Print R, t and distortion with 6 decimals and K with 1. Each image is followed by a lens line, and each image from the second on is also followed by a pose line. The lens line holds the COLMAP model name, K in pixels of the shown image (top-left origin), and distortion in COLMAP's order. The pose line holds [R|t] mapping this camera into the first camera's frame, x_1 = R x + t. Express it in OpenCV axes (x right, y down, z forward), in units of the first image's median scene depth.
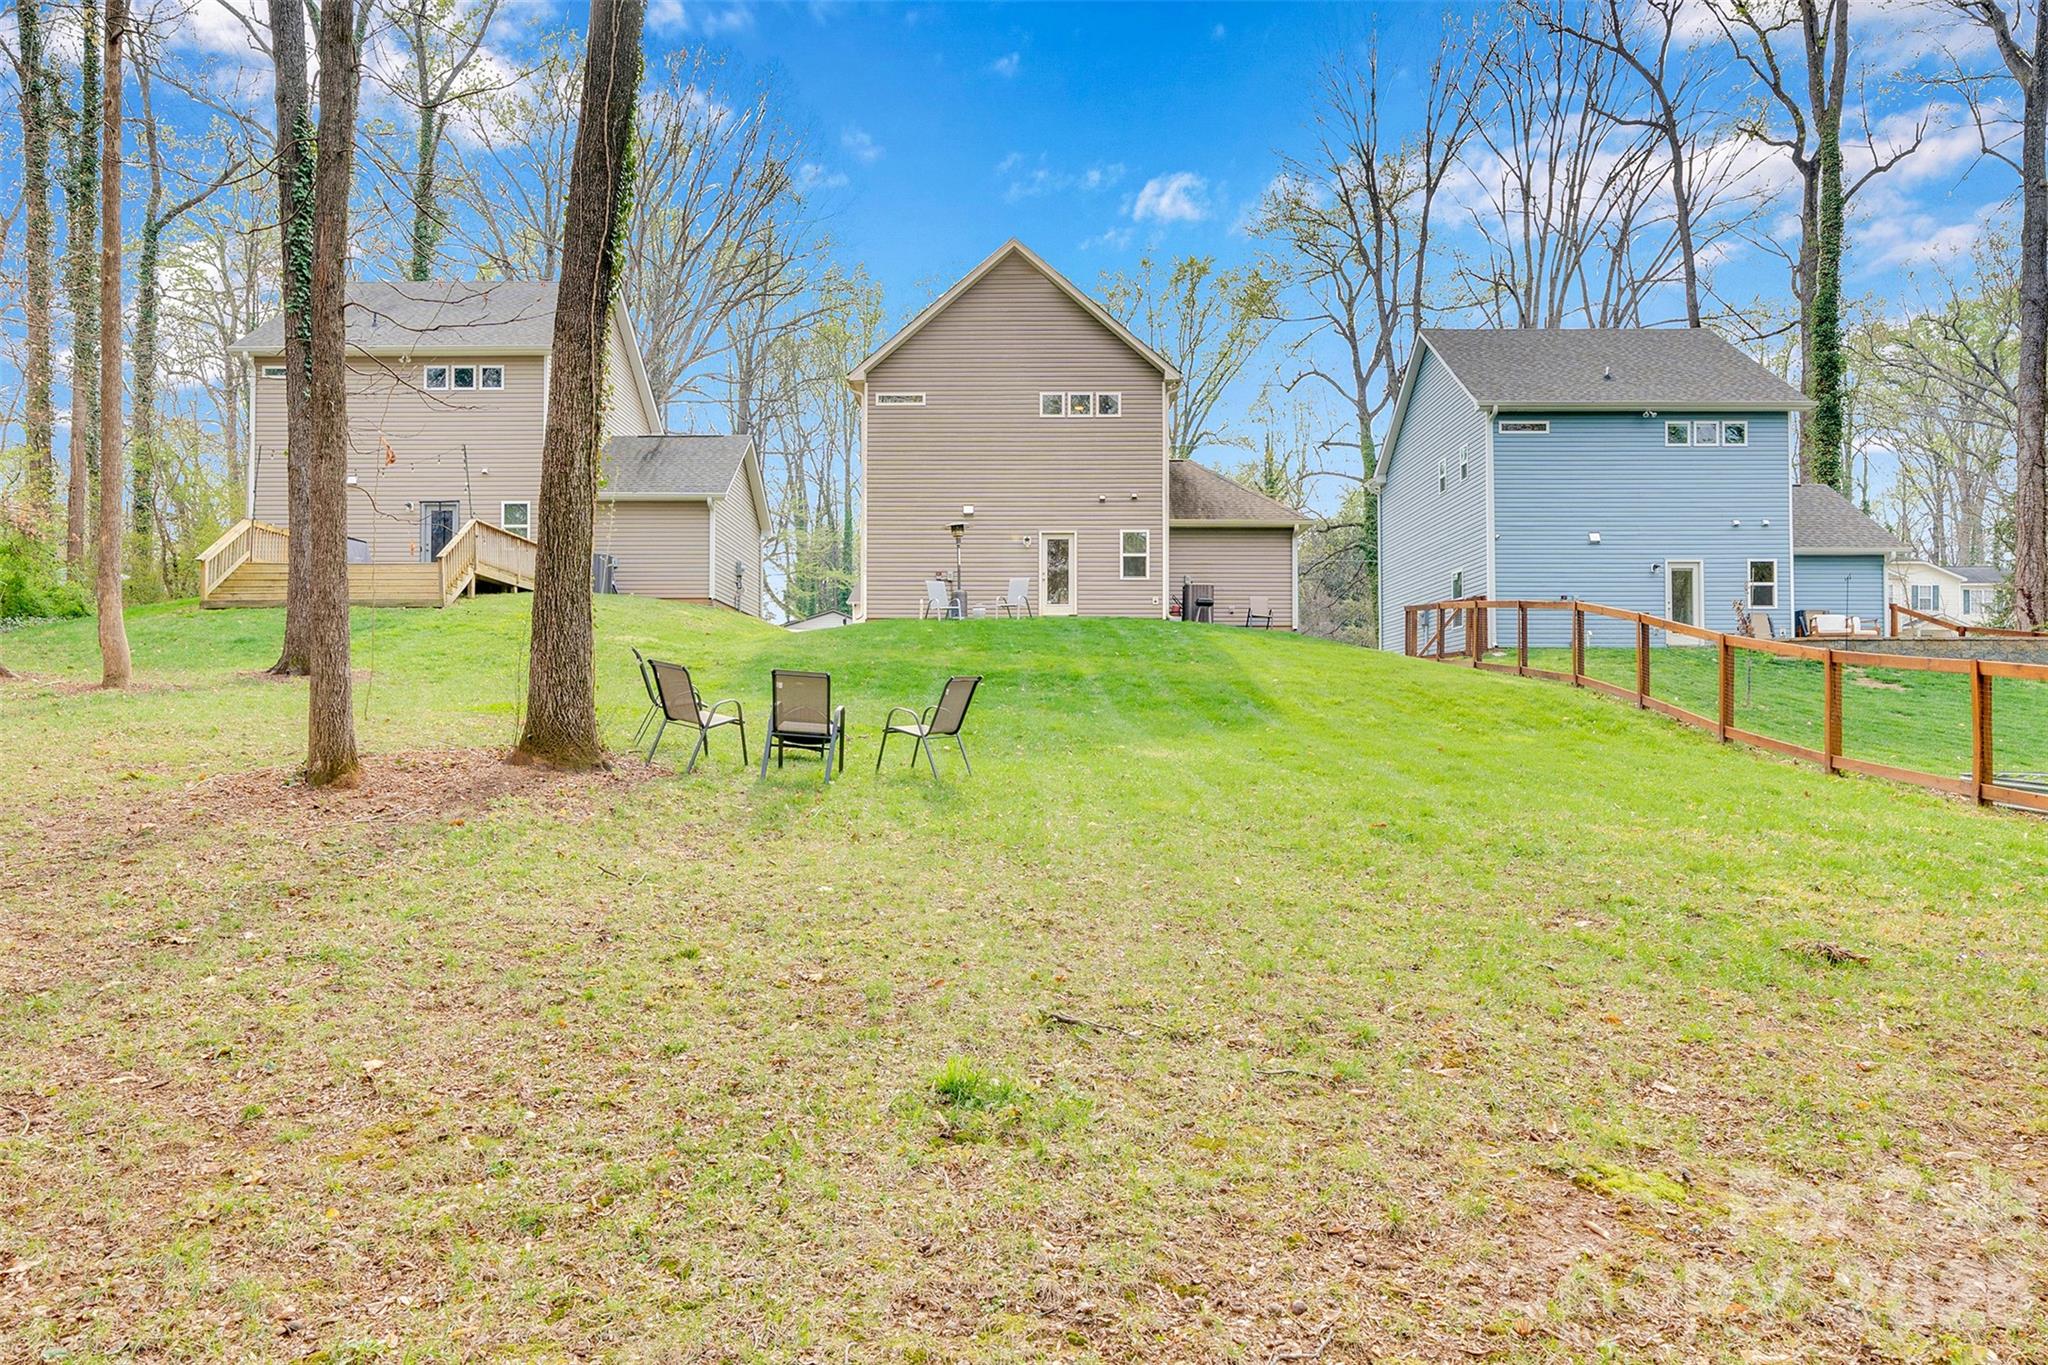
lens RADIAL K [[1293.1, 0, 1016.8], [0, 1293.1, 694.9], [0, 0, 1]] dist [-0.002323, 0.001435]
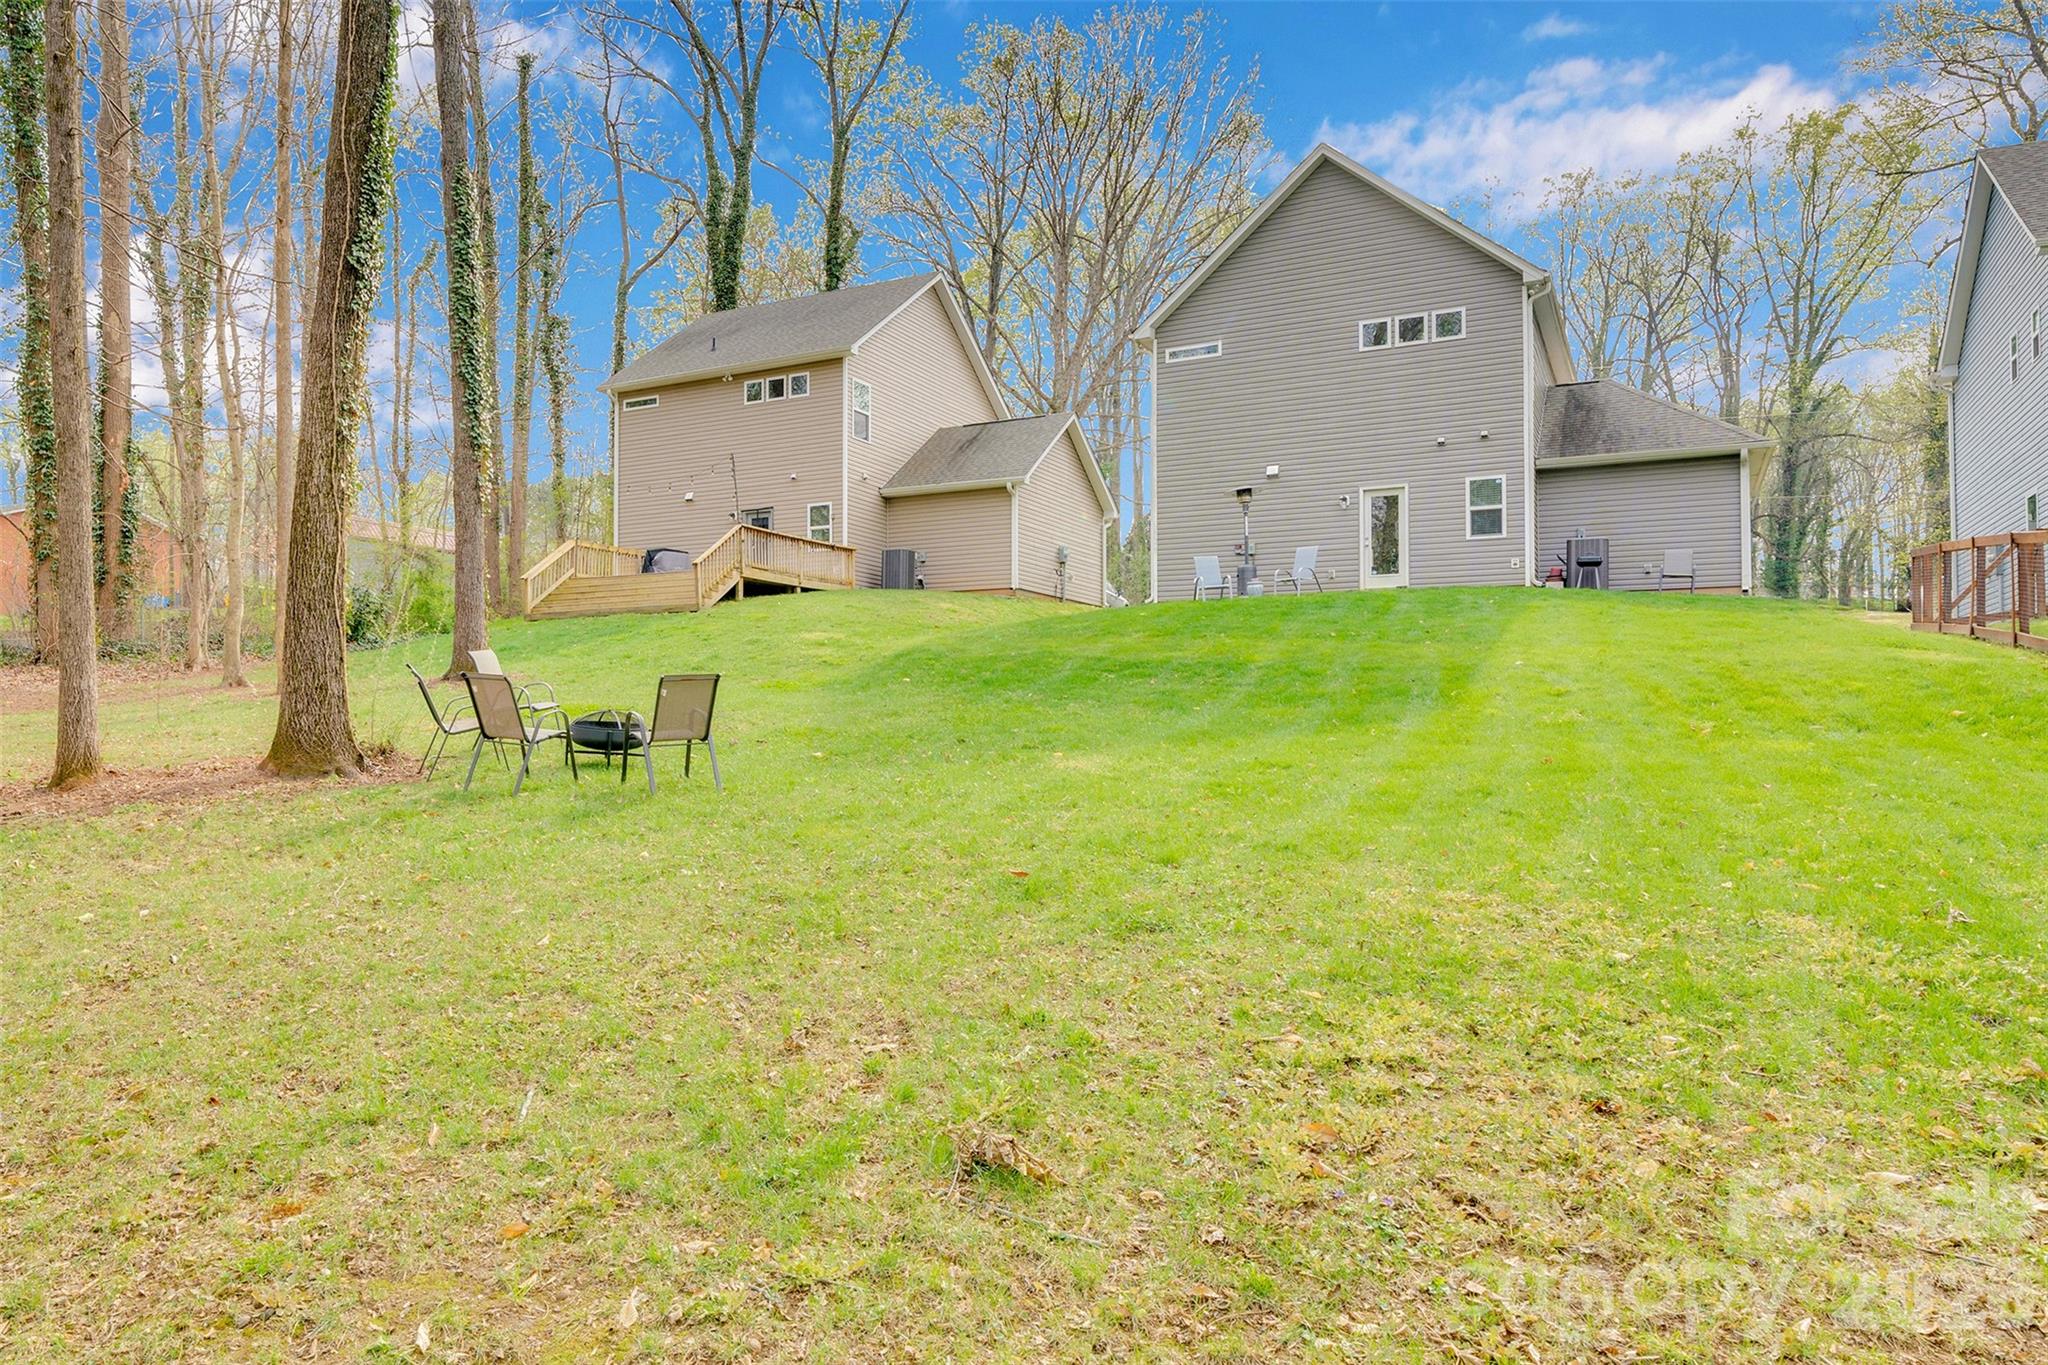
lens RADIAL K [[1353.1, 0, 1024.0], [0, 1353.1, 682.5], [0, 0, 1]] dist [-0.003235, 0.000989]
pose [[0.873429, -0.015200, -0.486714, 0.252764], [0.014896, 0.999879, -0.004496, -0.000709], [0.486724, -0.003323, 0.873550, 0.133665]]
